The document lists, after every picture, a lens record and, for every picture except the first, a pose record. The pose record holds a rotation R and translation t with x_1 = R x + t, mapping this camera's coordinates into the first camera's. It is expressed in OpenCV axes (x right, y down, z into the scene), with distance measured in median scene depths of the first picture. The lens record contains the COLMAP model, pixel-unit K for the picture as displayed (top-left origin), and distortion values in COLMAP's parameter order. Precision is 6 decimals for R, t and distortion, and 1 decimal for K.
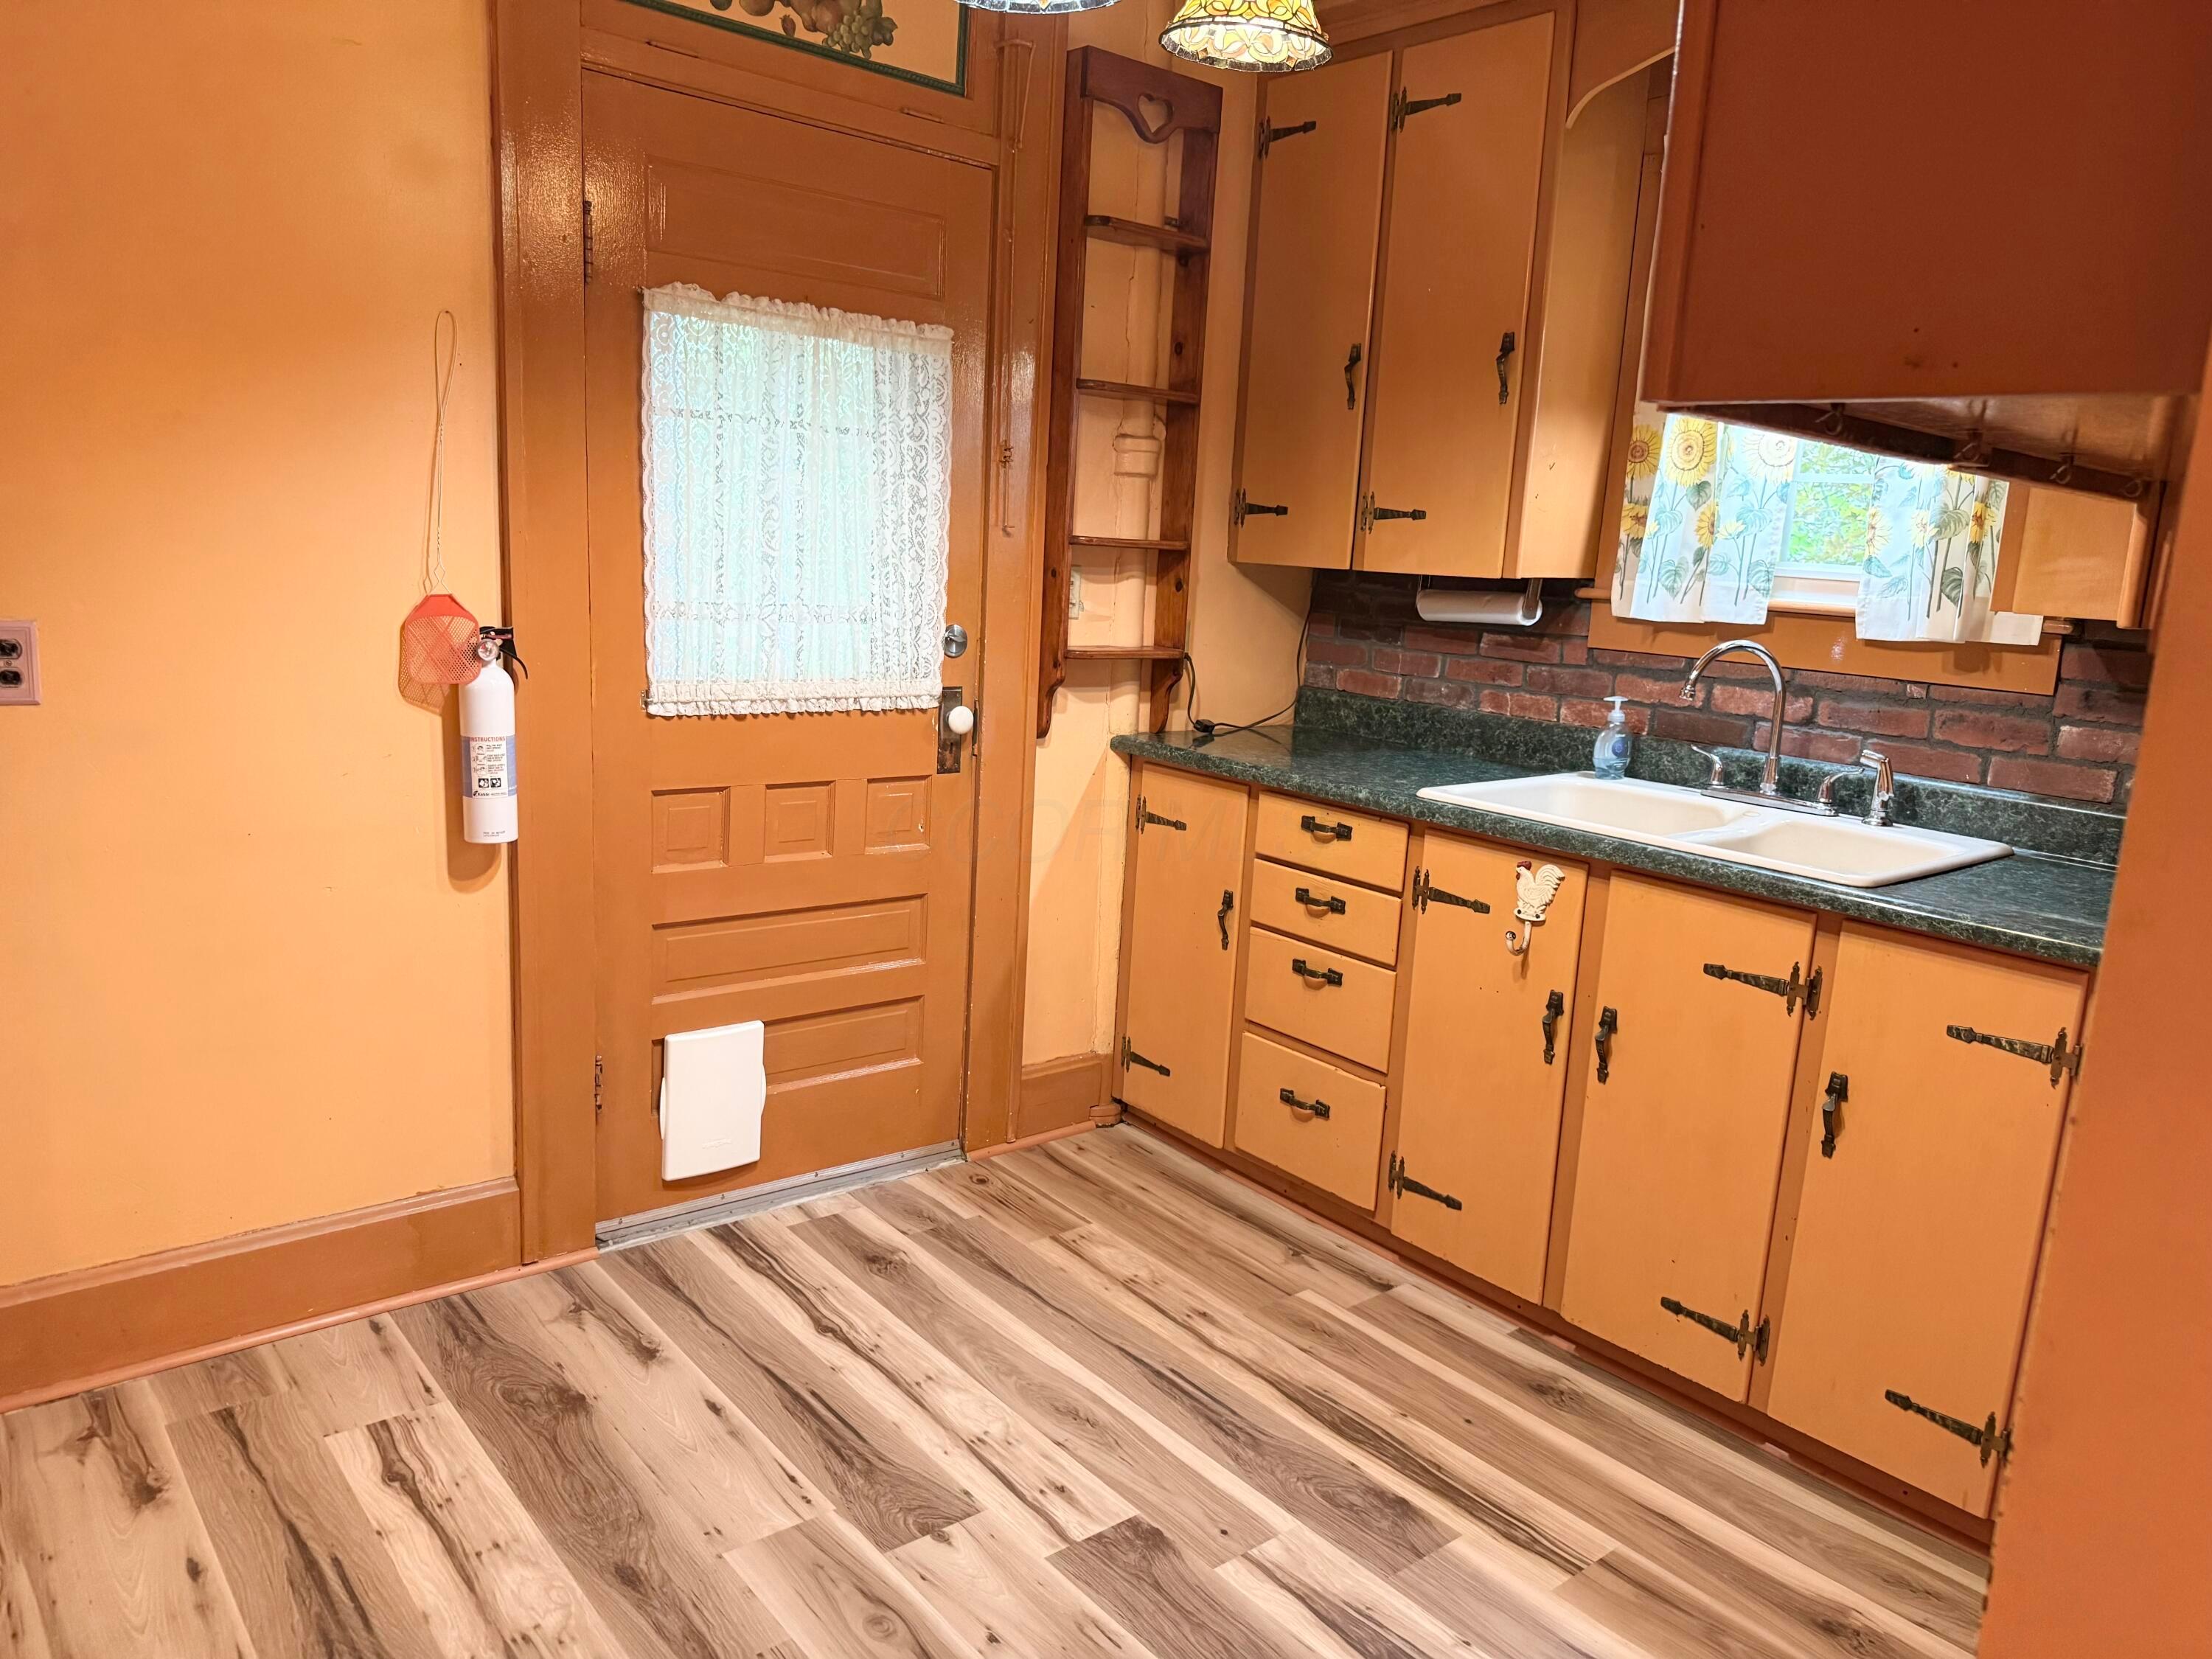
lens RADIAL K [[1552.5, 0, 1106.9], [0, 1552.5, 830.8], [0, 0, 1]] dist [0.026395, -0.024557]
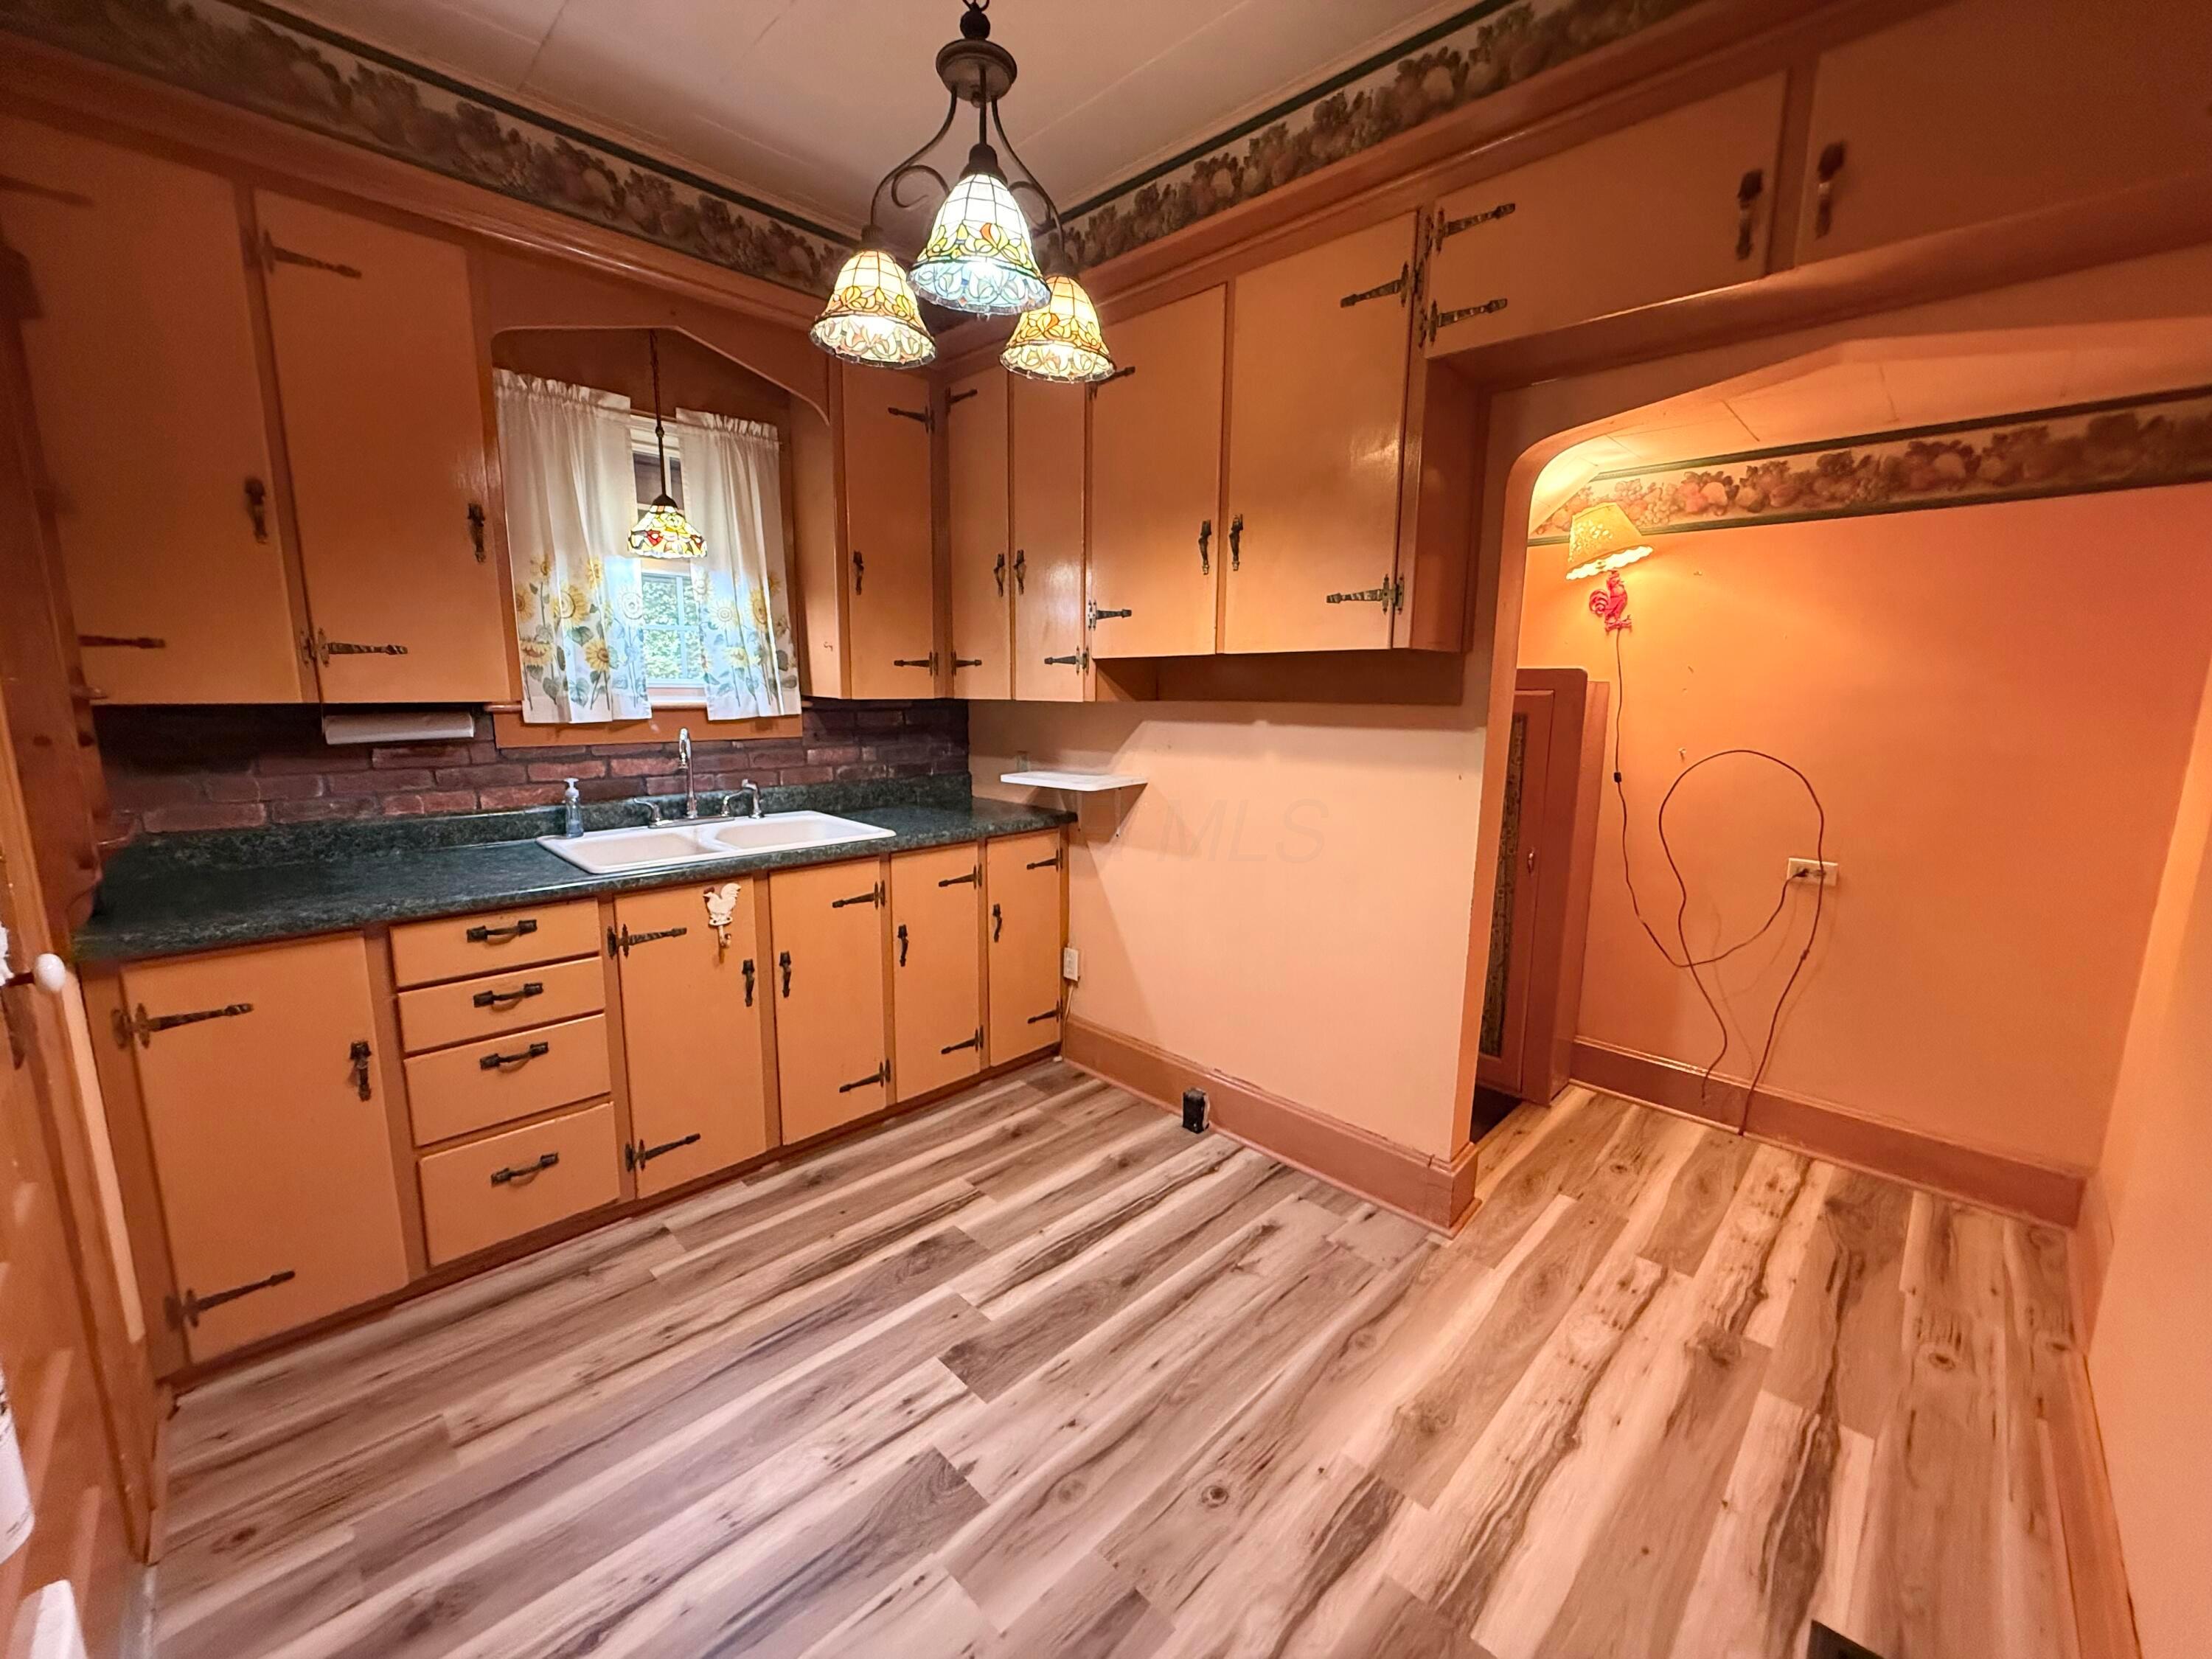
lens RADIAL K [[887.8, 0, 1098.4], [0, 887.8, 826.3], [0, 0, 1]] dist [0.008428, 0.000155]
pose [[-0.091802, -0.214957, 0.972299, -0.537024], [0.170488, 0.958612, 0.228028, -0.155694], [-0.981074, 0.186698, -0.051355, 0.618404]]
